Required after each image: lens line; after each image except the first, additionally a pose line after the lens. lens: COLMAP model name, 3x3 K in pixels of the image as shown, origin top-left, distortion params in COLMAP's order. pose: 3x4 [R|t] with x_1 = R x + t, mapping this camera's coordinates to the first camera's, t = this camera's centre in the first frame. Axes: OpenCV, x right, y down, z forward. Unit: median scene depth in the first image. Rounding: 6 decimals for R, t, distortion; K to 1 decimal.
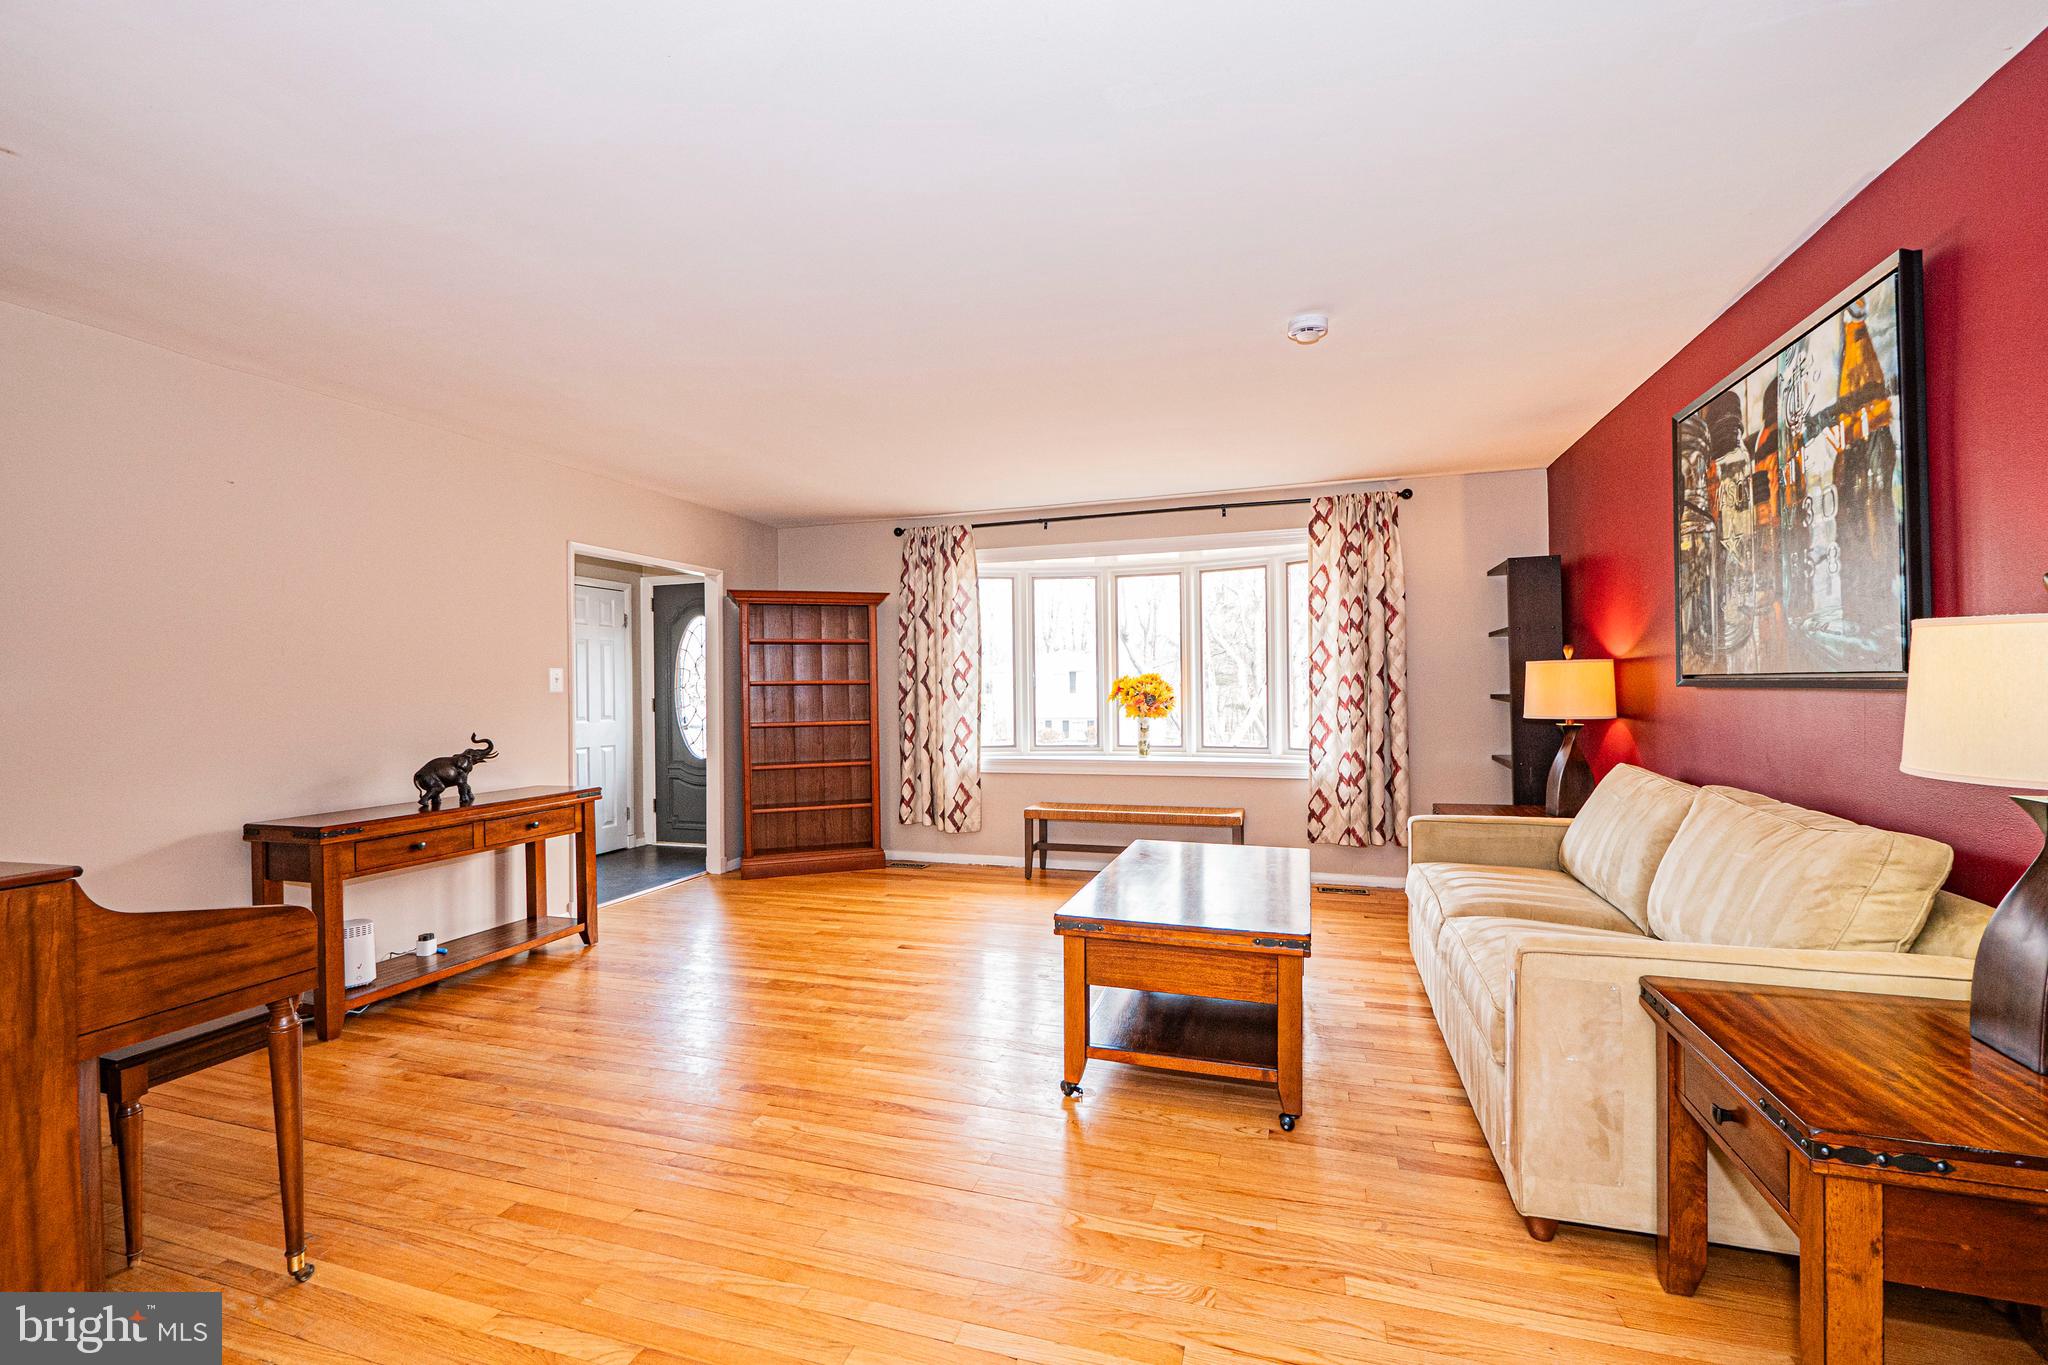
lens RADIAL K [[857.7, 0, 1023.6], [0, 857.7, 687.5], [0, 0, 1]] dist [-0.004759, -0.000600]
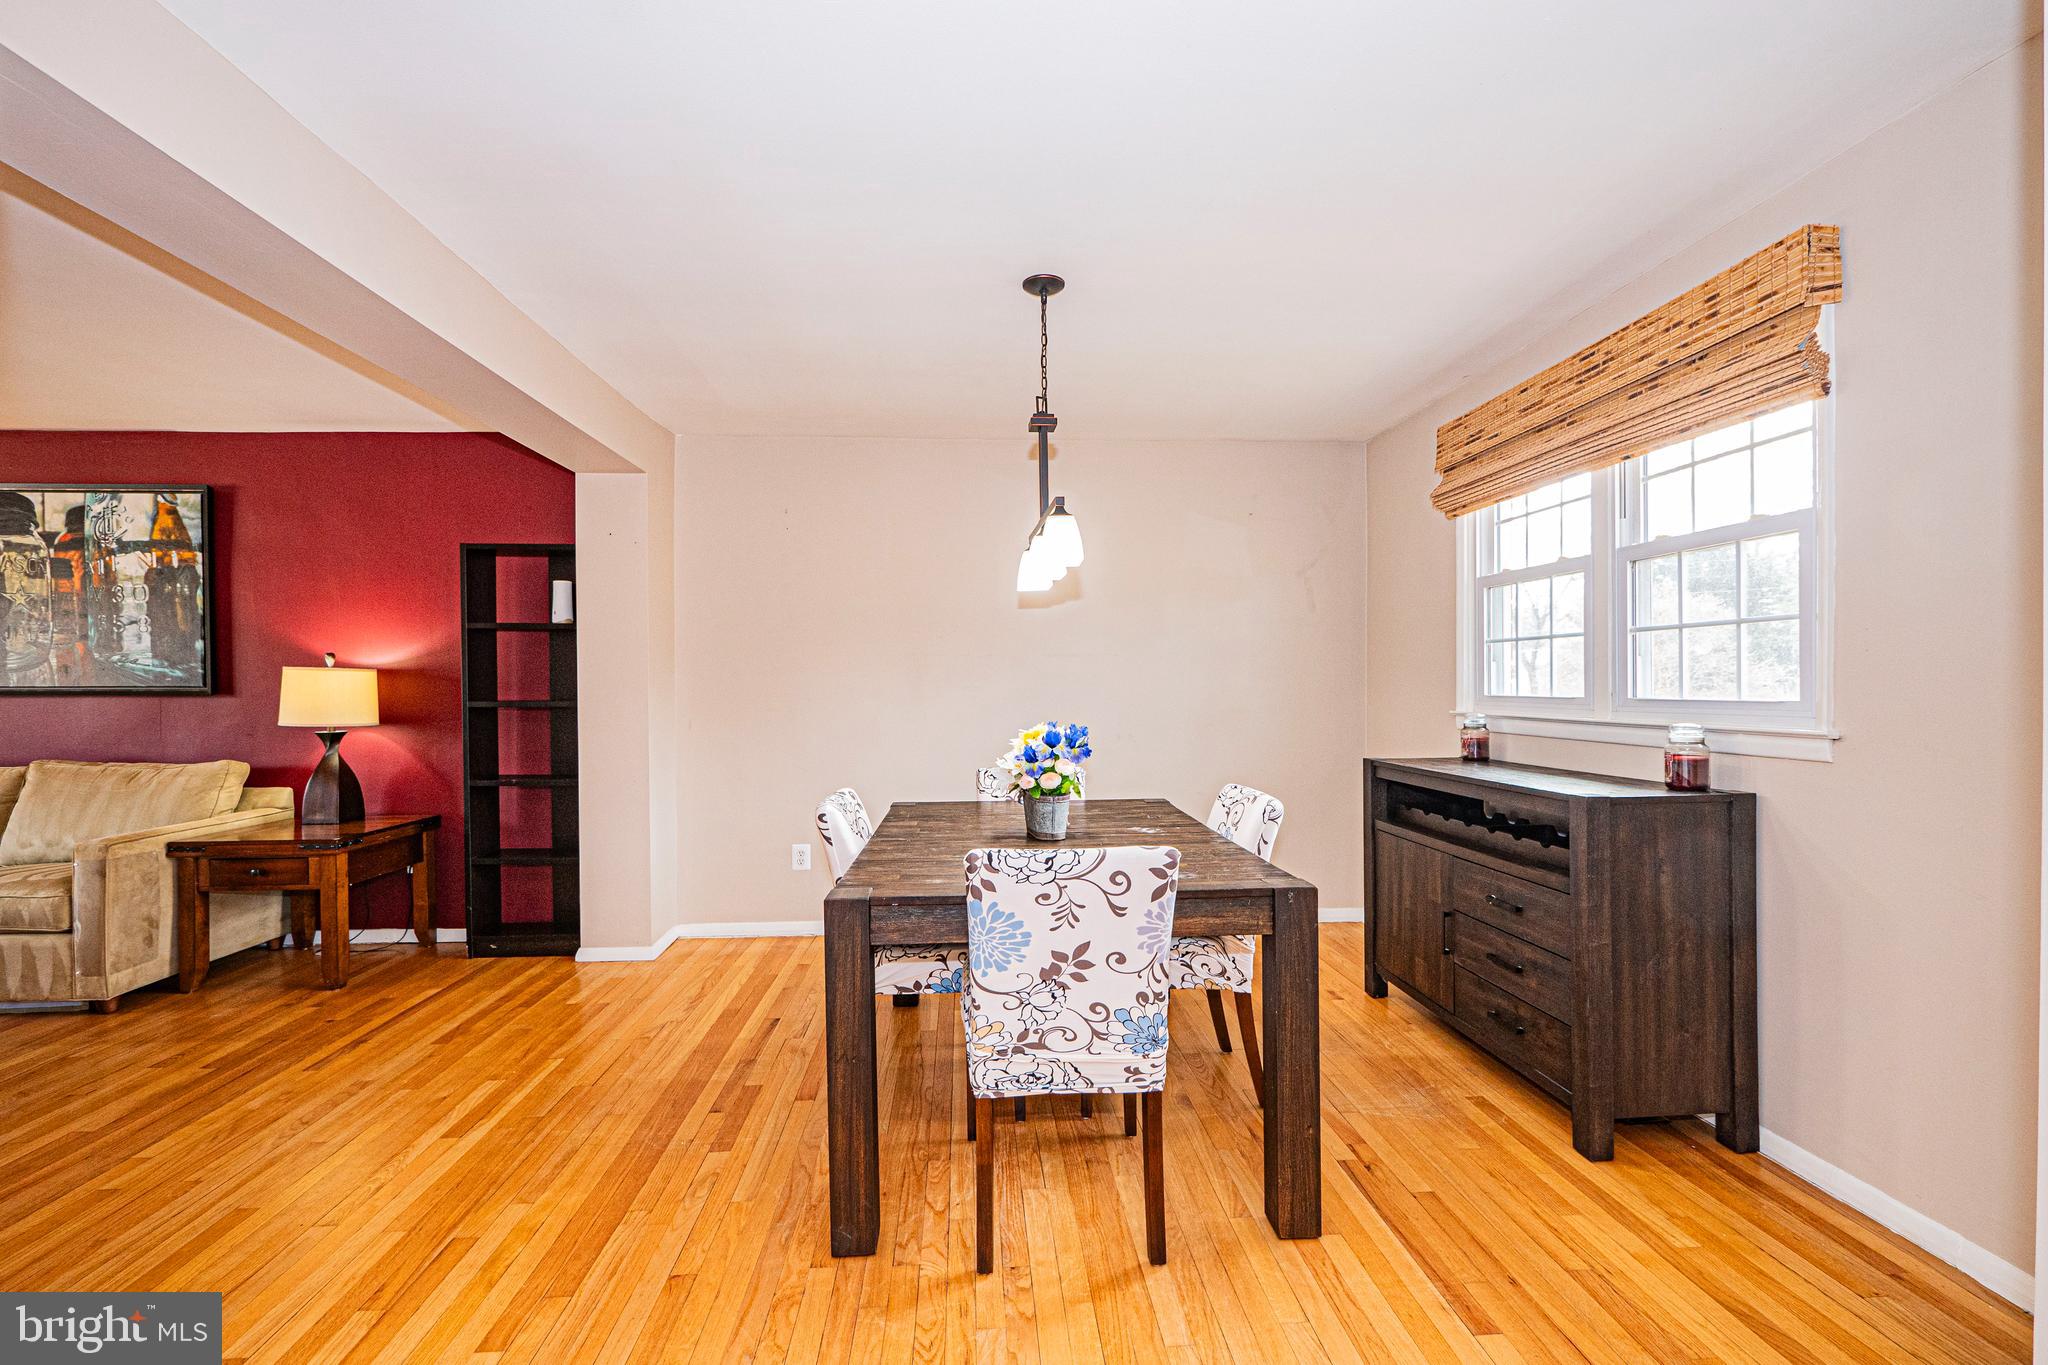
lens RADIAL K [[857.7, 0, 1038.4], [0, 857.7, 688.0], [0, 0, 1]] dist [-0.004759, -0.000600]
pose [[-0.367647, 0.005530, 0.929949, -1.297370], [0.008066, 0.999964, -0.002758, 0.004930], [-0.929930, 0.006487, -0.367678, -0.096873]]
